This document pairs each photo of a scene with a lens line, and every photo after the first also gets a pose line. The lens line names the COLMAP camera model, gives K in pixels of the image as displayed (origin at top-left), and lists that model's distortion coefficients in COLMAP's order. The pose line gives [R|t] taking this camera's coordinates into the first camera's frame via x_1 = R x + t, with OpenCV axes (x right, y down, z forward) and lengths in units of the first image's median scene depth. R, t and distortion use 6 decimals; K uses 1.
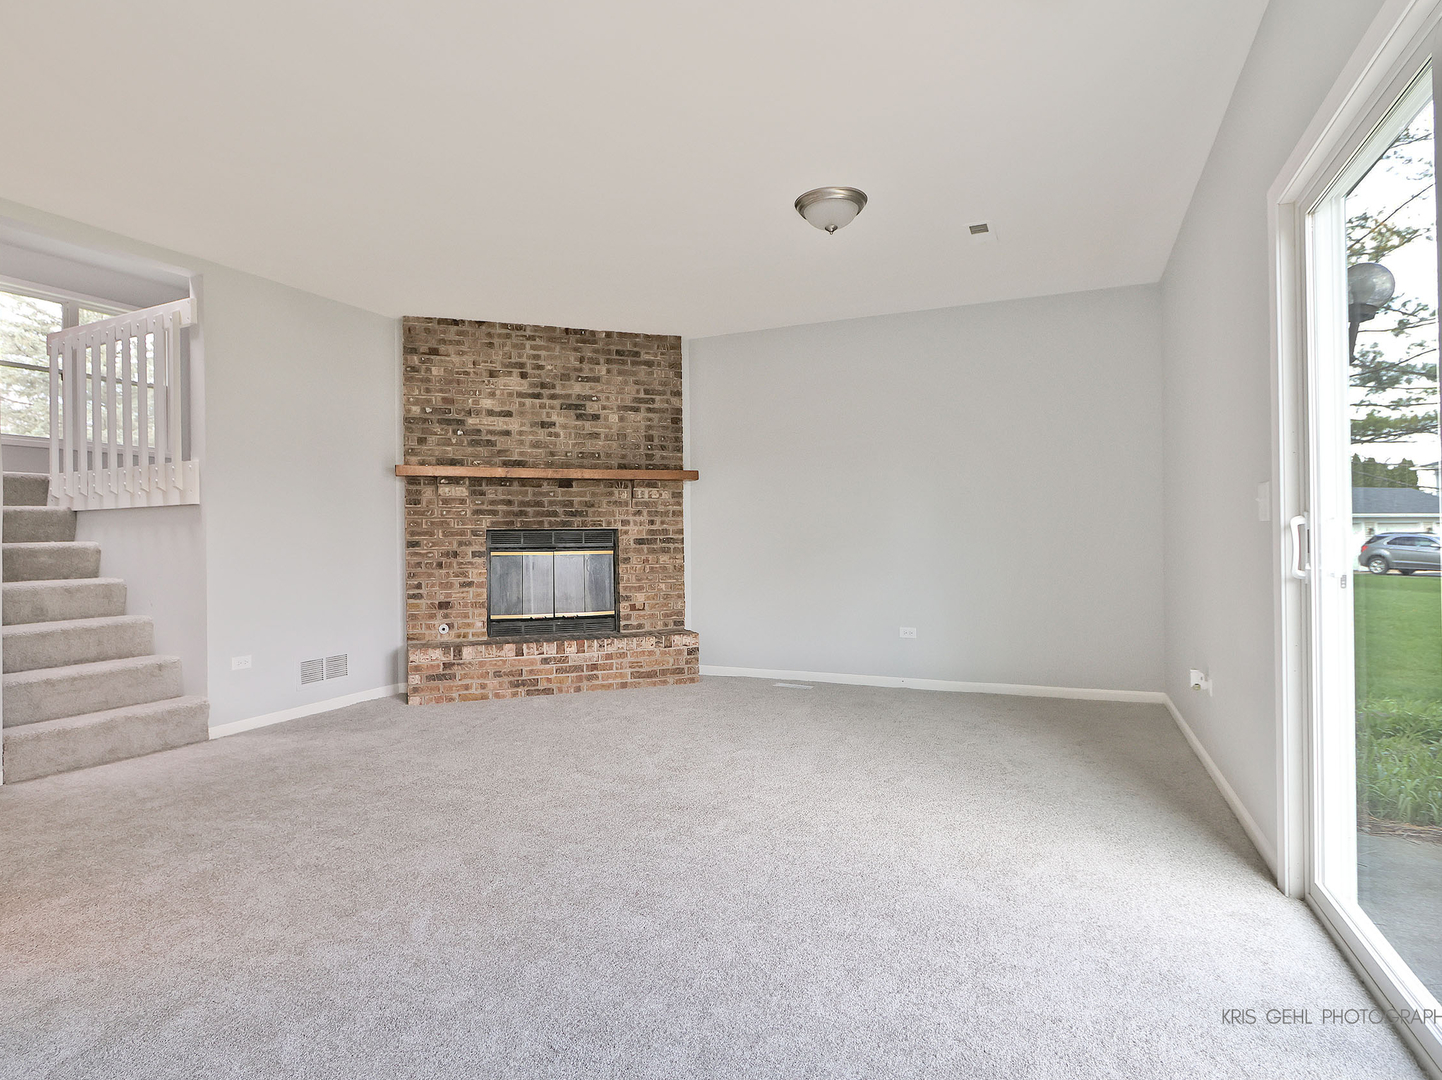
lens RADIAL K [[787.5, 0, 722.2], [0, 787.5, 536.4], [0, 0, 1]] dist [-0.016417, -0.000528]
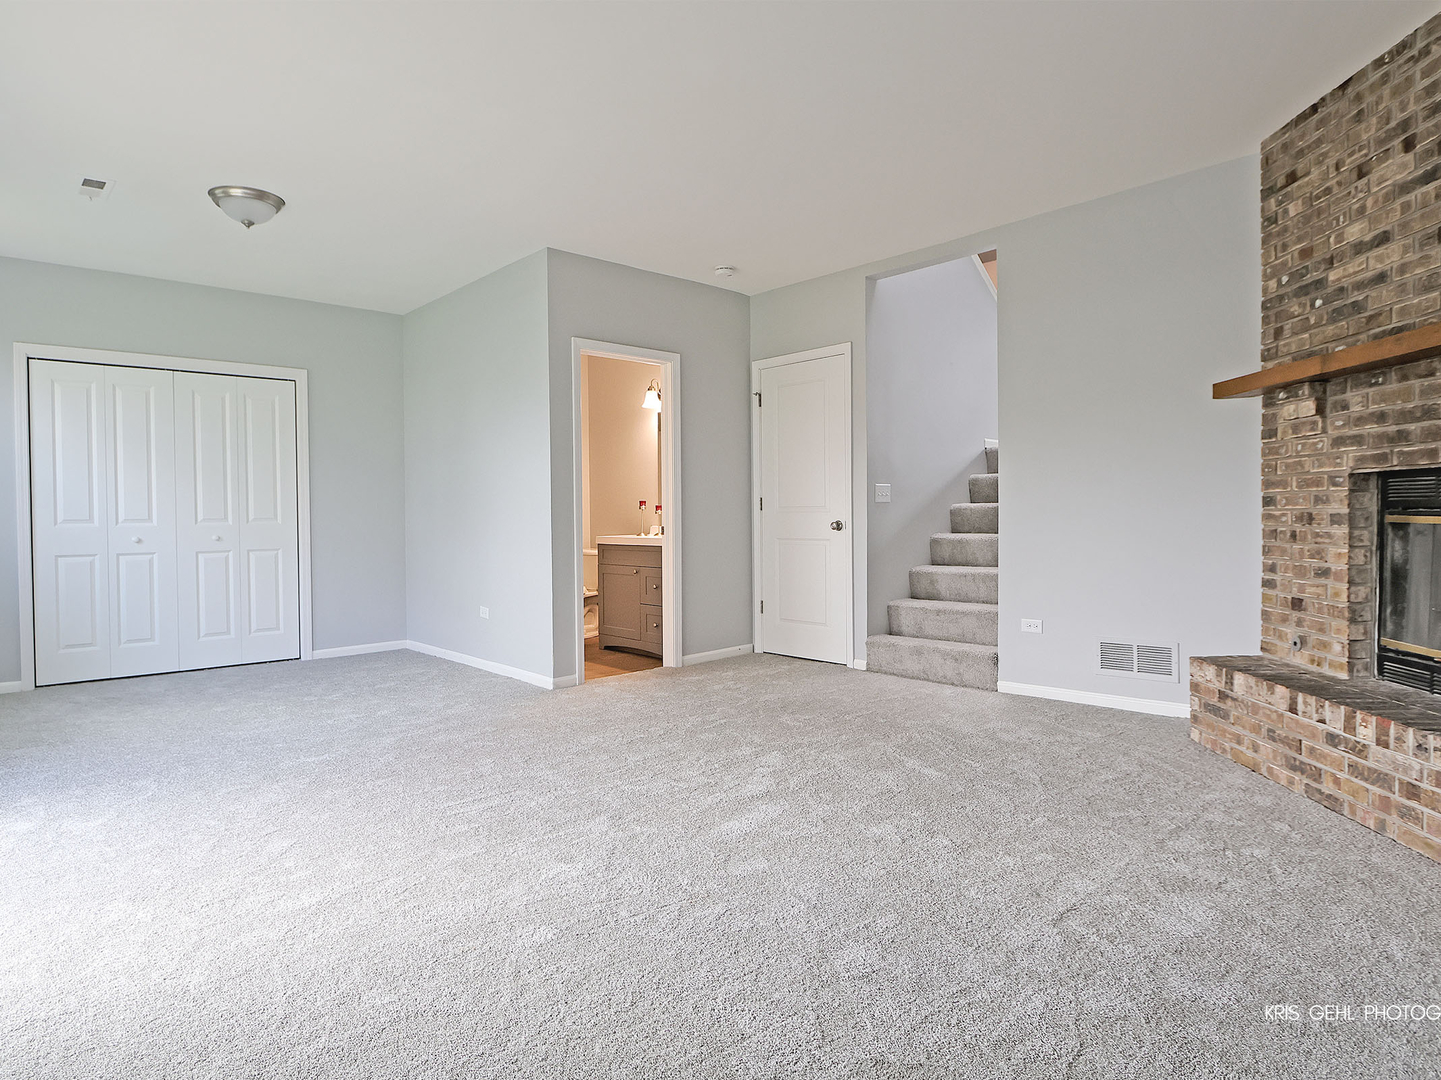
lens RADIAL K [[787.0, 0, 723.2], [0, 787.0, 543.2], [0, 0, 1]] dist [-0.016417, -0.000528]
pose [[-0.318455, 0.047048, -0.946770, 0.339313], [0.011594, 0.998886, 0.045738, 0.009657], [0.947867, 0.003588, -0.318646, 0.774941]]
